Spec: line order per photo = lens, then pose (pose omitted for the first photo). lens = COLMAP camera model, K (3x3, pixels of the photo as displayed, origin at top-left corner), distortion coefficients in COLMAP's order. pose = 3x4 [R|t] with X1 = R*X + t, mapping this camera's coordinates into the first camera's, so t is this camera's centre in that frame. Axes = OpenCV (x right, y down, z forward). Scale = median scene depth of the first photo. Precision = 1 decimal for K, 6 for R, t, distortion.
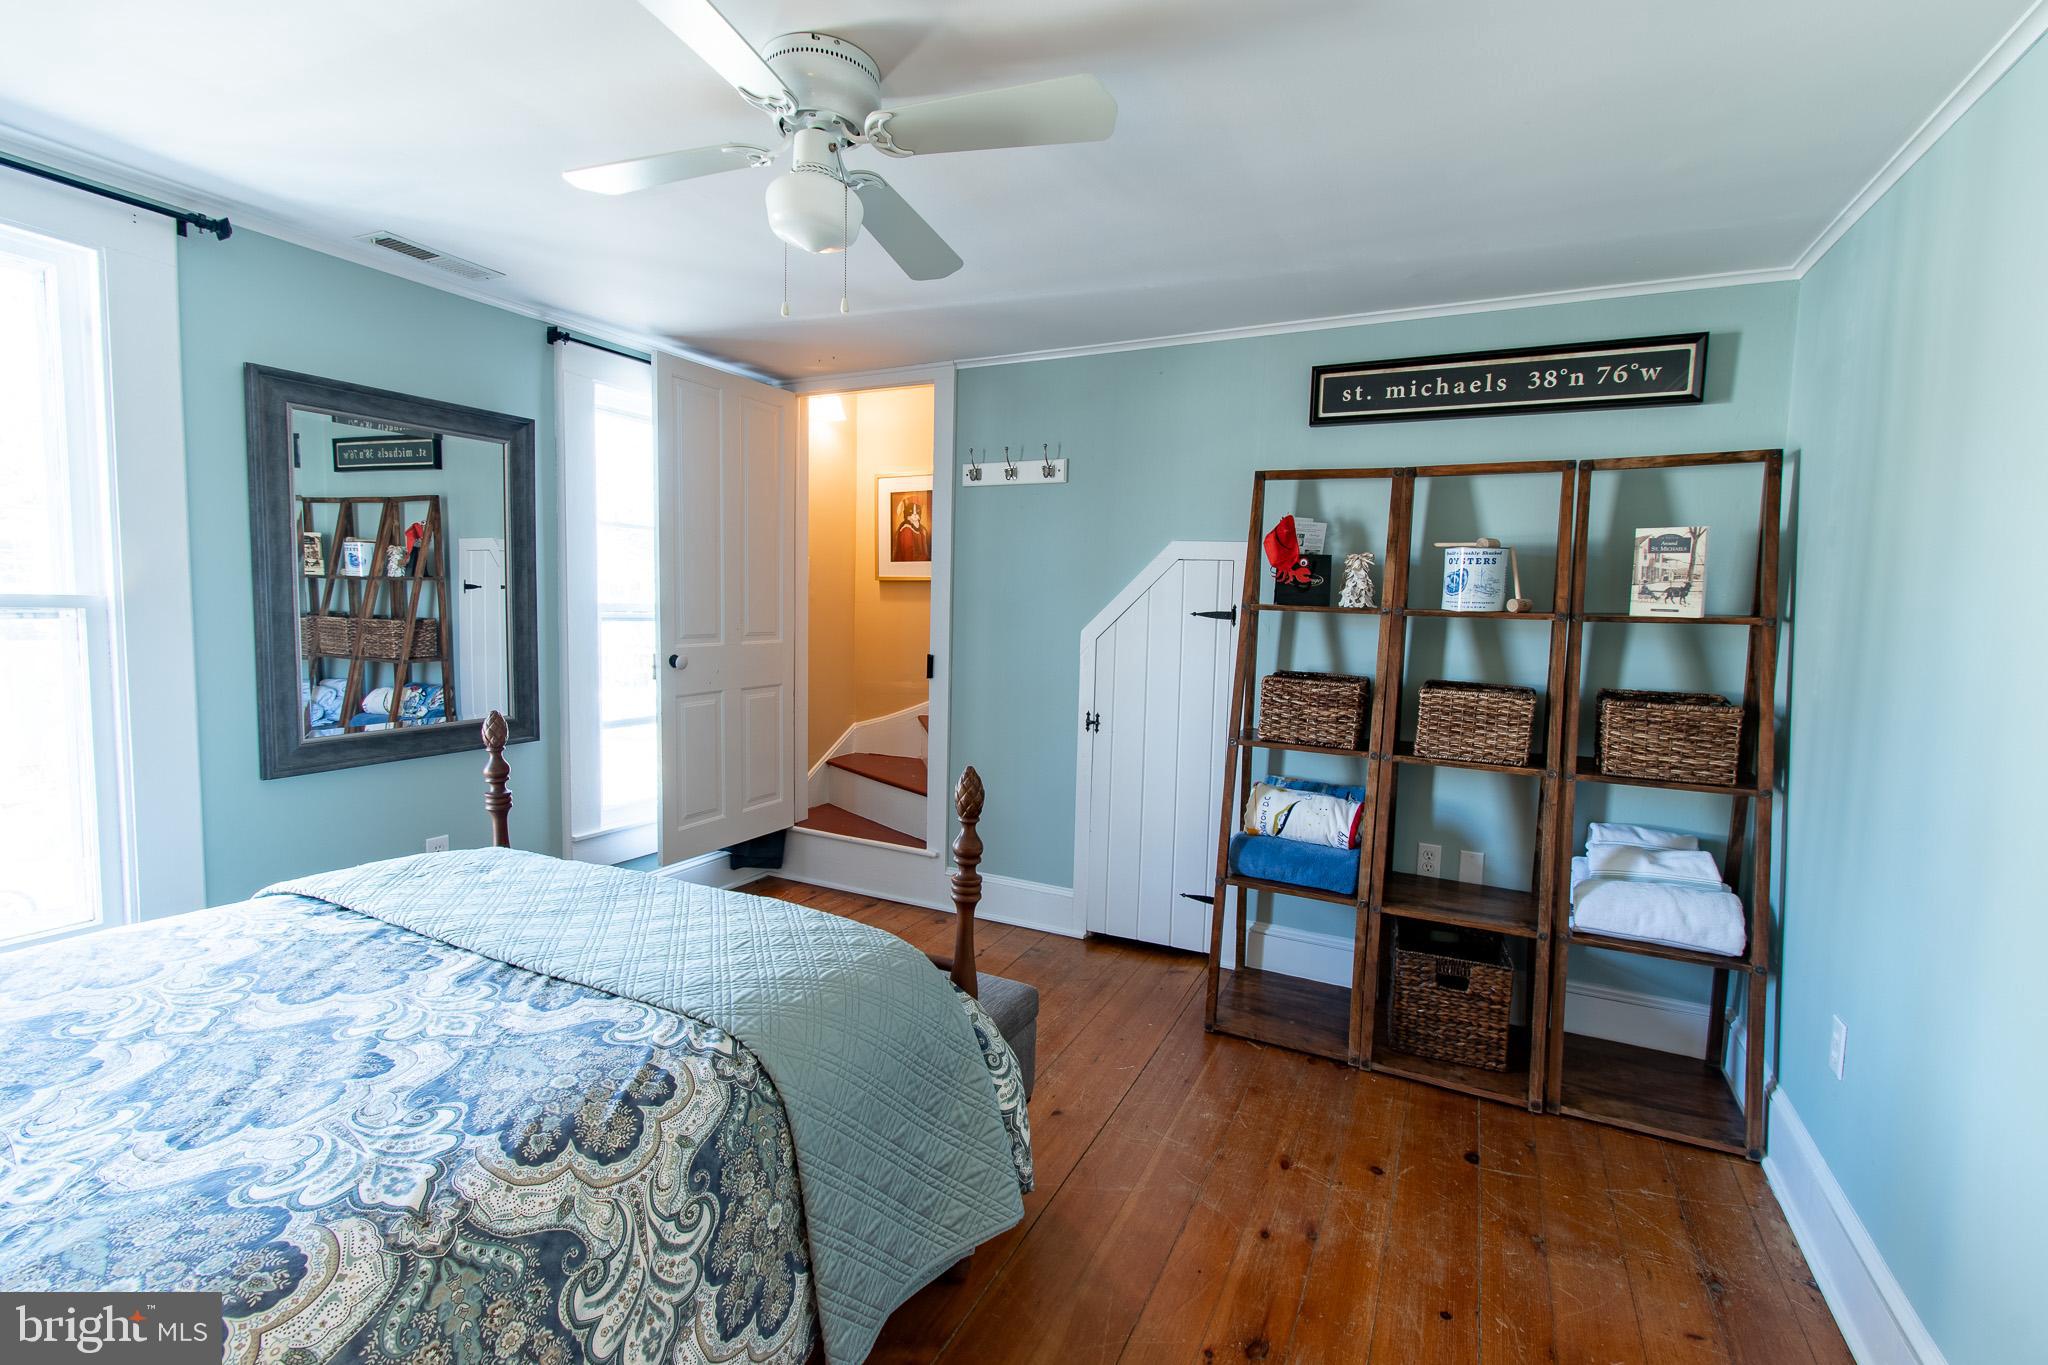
lens RADIAL K [[902.9, 0, 1016.8], [0, 902.9, 681.7], [0, 0, 1]] dist [0.003321, -0.001925]
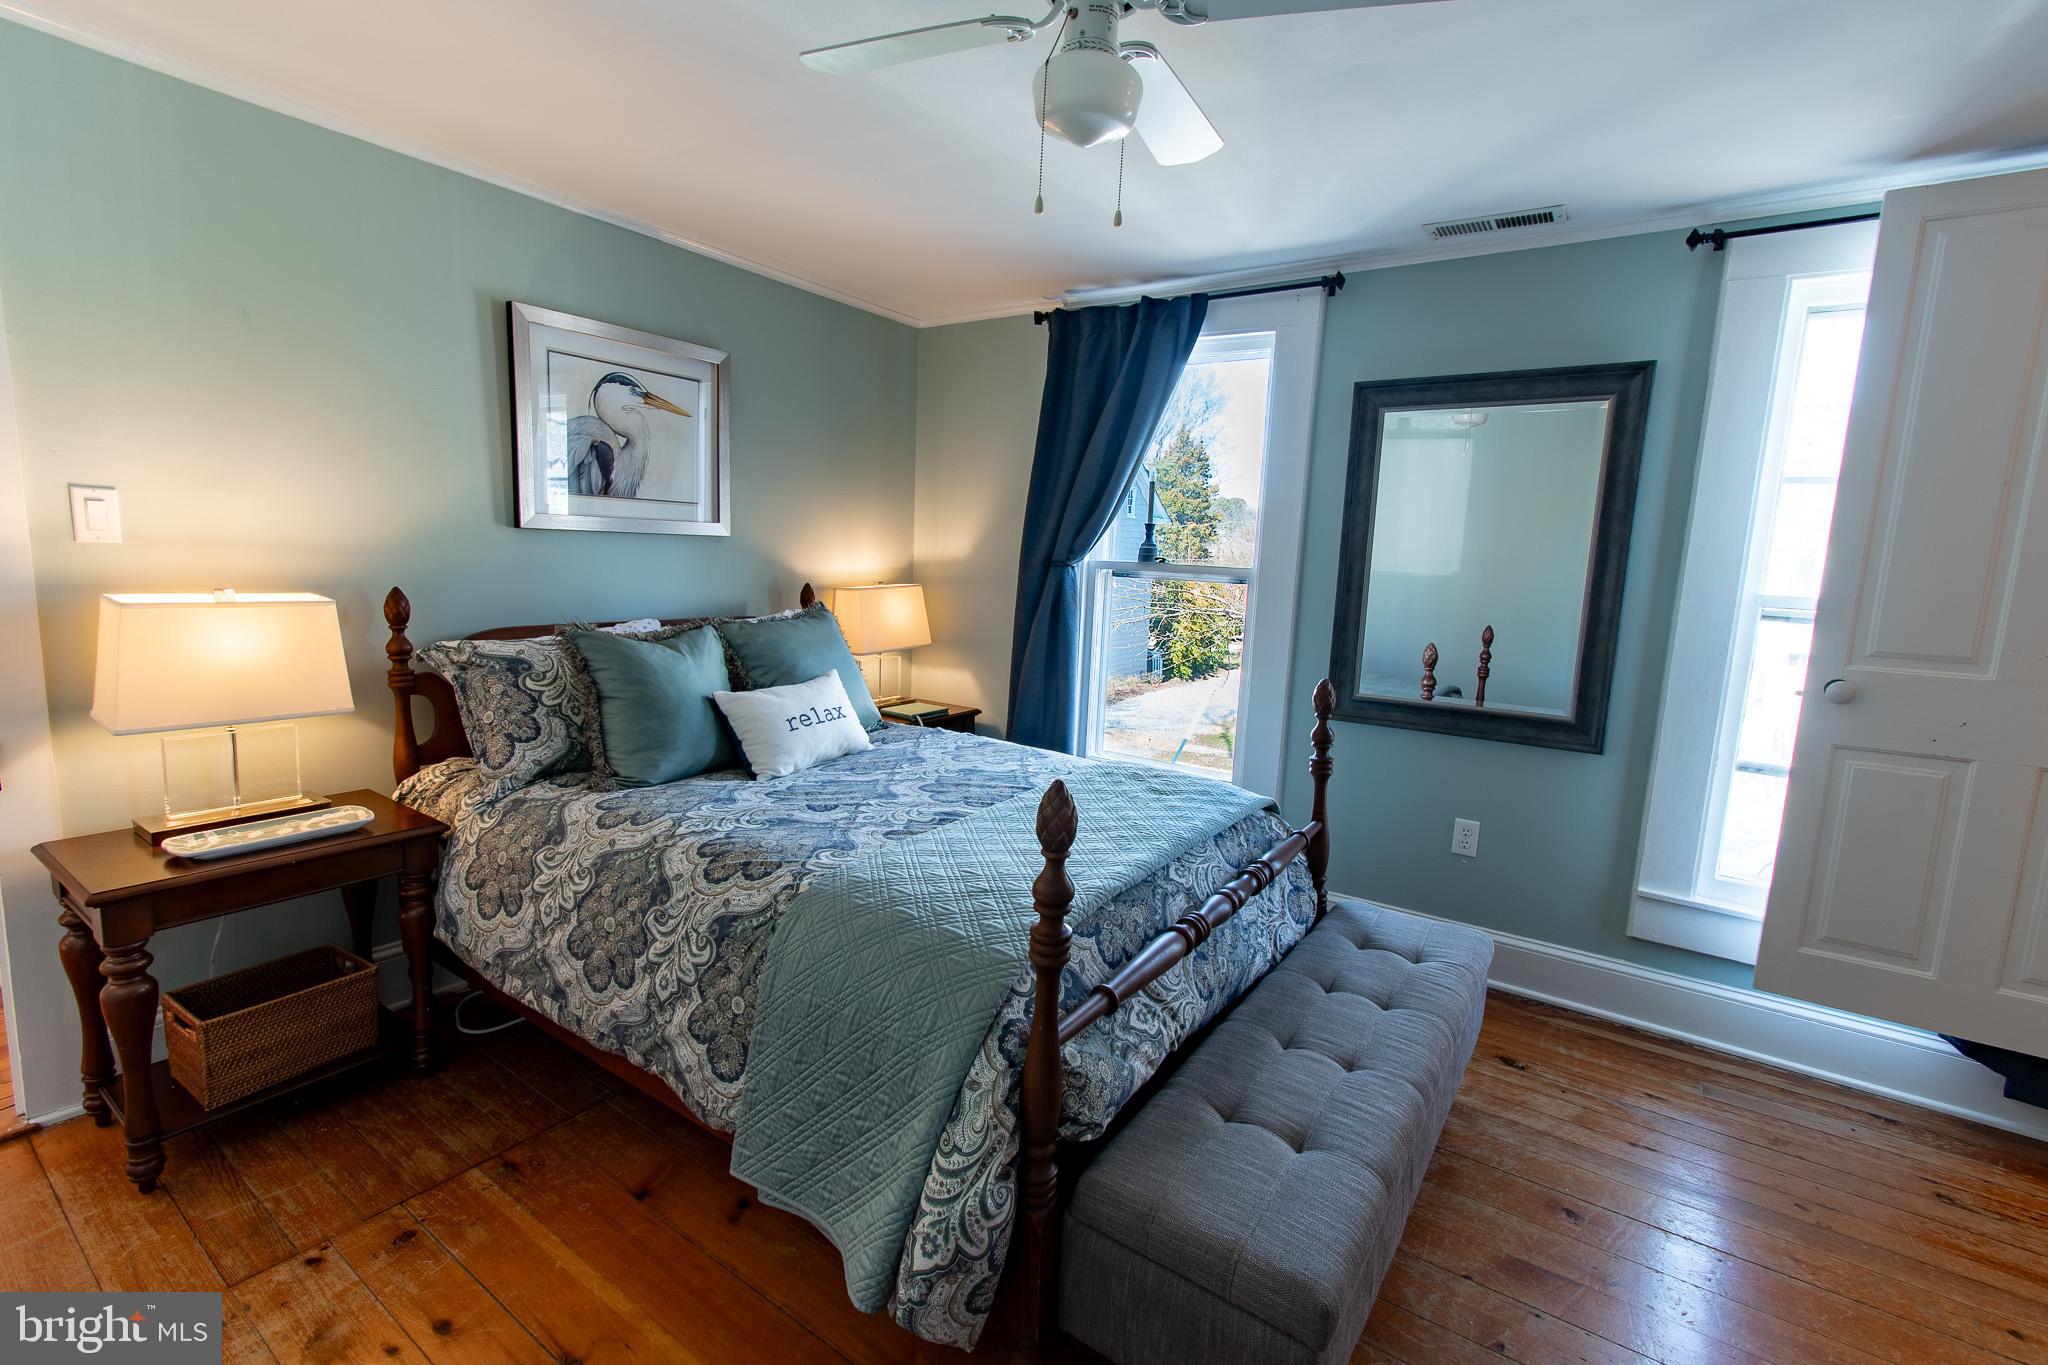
lens RADIAL K [[902.9, 0, 1014.2], [0, 902.9, 670.5], [0, 0, 1]] dist [0.003321, -0.001925]
pose [[-0.140830, 0.102844, -0.984678, 0.880901], [-0.133509, 0.983532, 0.121819, -0.100427], [0.980991, 0.148619, -0.124780, 1.415260]]
